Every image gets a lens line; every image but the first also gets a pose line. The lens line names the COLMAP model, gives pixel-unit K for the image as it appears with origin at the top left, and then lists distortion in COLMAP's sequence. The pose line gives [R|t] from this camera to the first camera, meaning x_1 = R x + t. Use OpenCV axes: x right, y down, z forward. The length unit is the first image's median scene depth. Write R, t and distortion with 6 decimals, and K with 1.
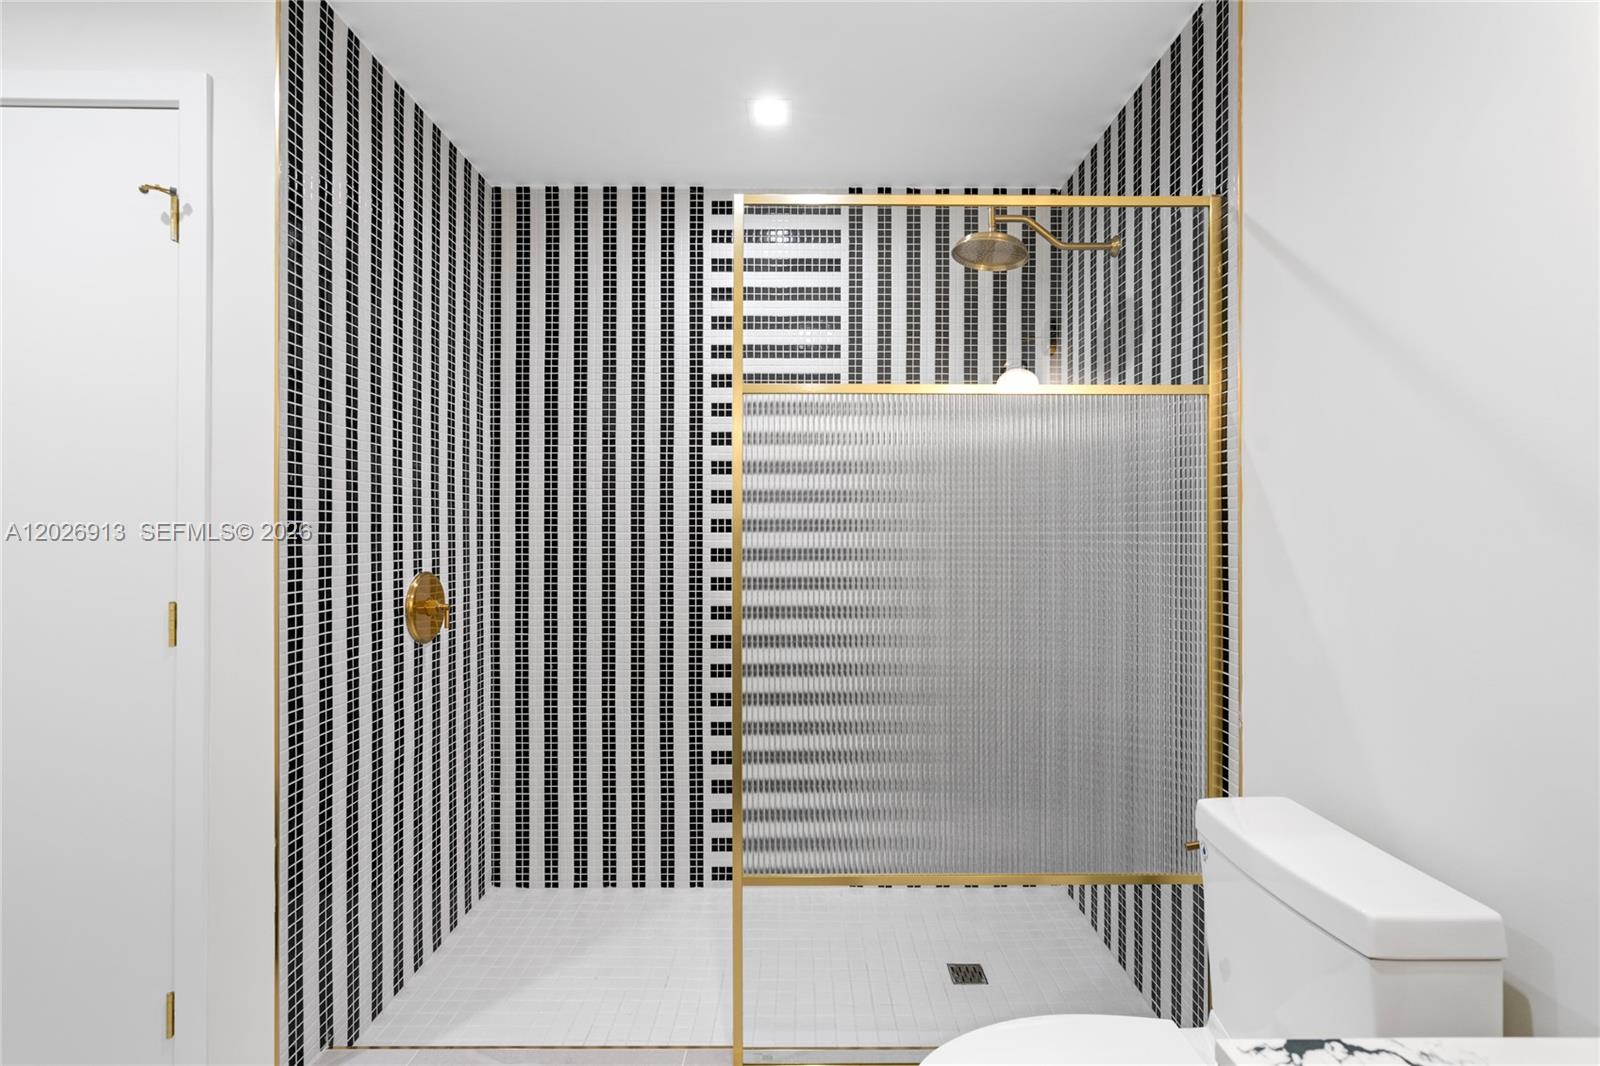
lens RADIAL K [[732.4, 0, 803.5], [0, 732.4, 532.1], [0, 0, 1]] dist [-0.002434, 0.000951]
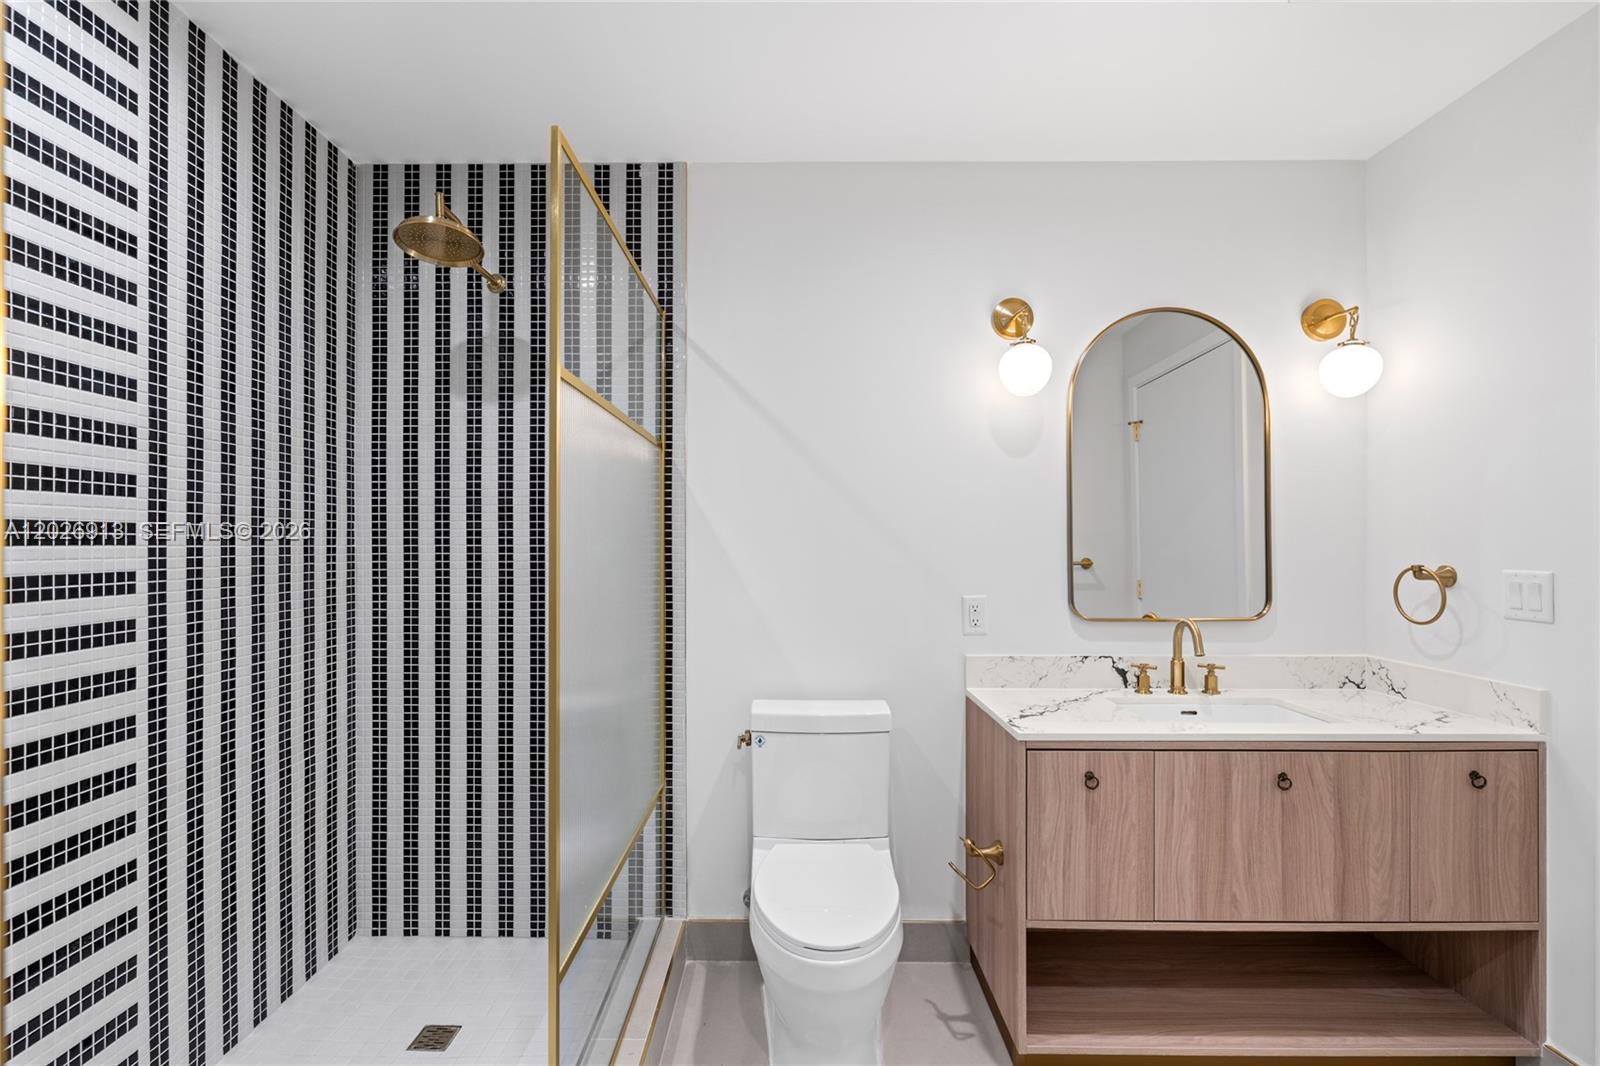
lens RADIAL K [[734.7, 0, 792.2], [0, 734.7, 541.2], [0, 0, 1]] dist [-0.001524, 0.000647]
pose [[0.014850, 0.003008, 0.999885, -0.553723], [-0.002629, 0.999992, -0.002970, -0.003796], [-0.999886, -0.002584, 0.014858, 0.454305]]
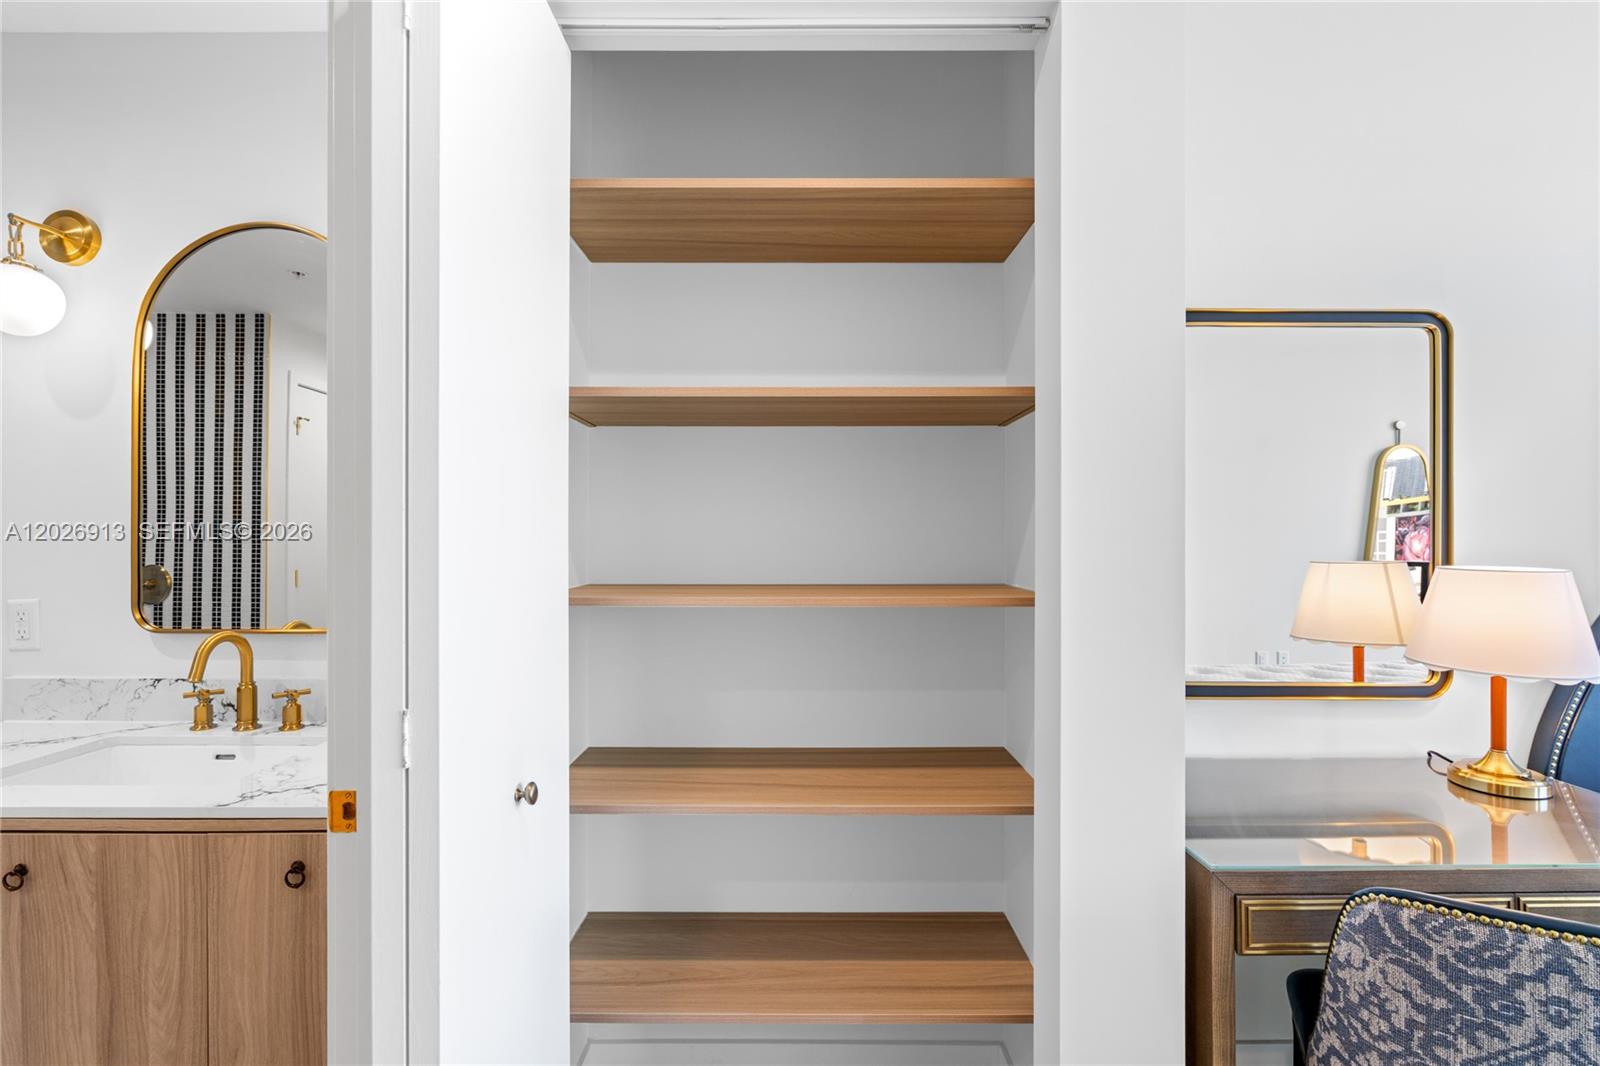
lens RADIAL K [[715.9, 0, 790.8], [0, 715.9, 536.9], [0, 0, 1]] dist [-0.000114, 0.000471]
pose [[0.009539, -0.001286, 0.999954, -0.312584], [-0.002371, 0.999996, 0.001308, -0.001777], [-0.999952, -0.002383, 0.009536, -0.493531]]
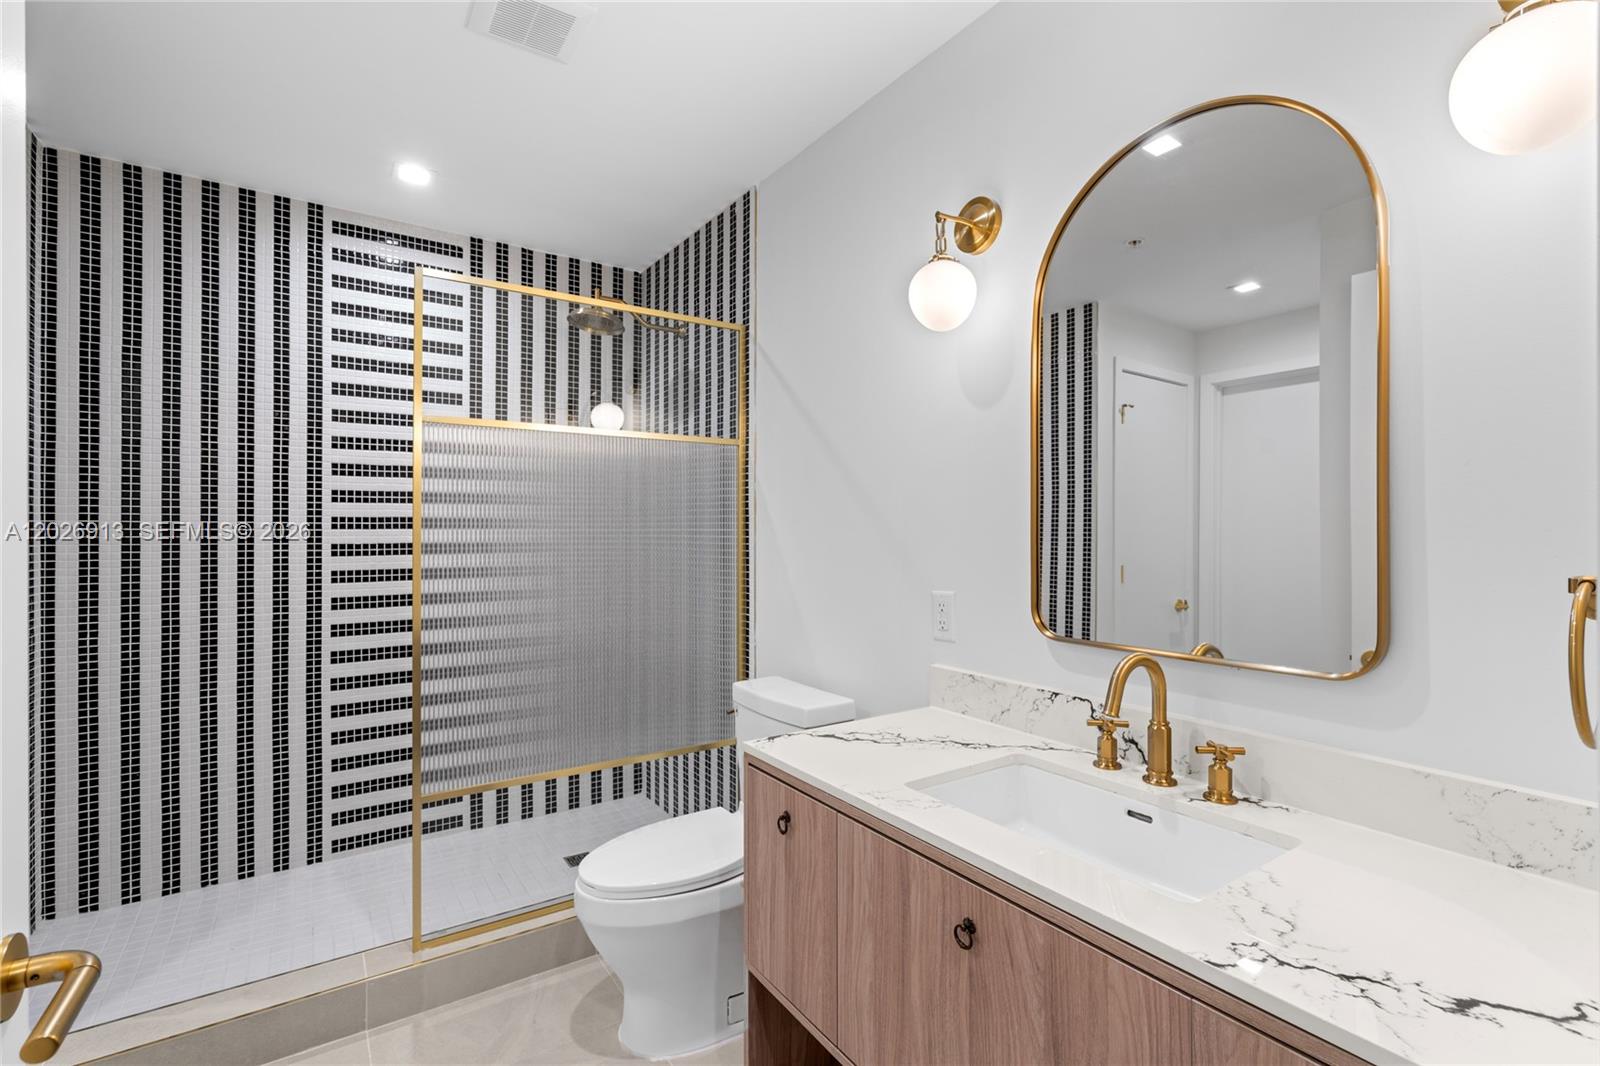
lens RADIAL K [[728.2, 0, 803.9], [0, 728.2, 523.6], [0, 0, 1]] dist [-0.011913, 0.008384]
pose [[0.826026, 0.004275, 0.563616, -0.153947], [-0.000479, 0.999976, -0.006883, -0.000830], [-0.563632, 0.005415, 0.826008, -0.270599]]
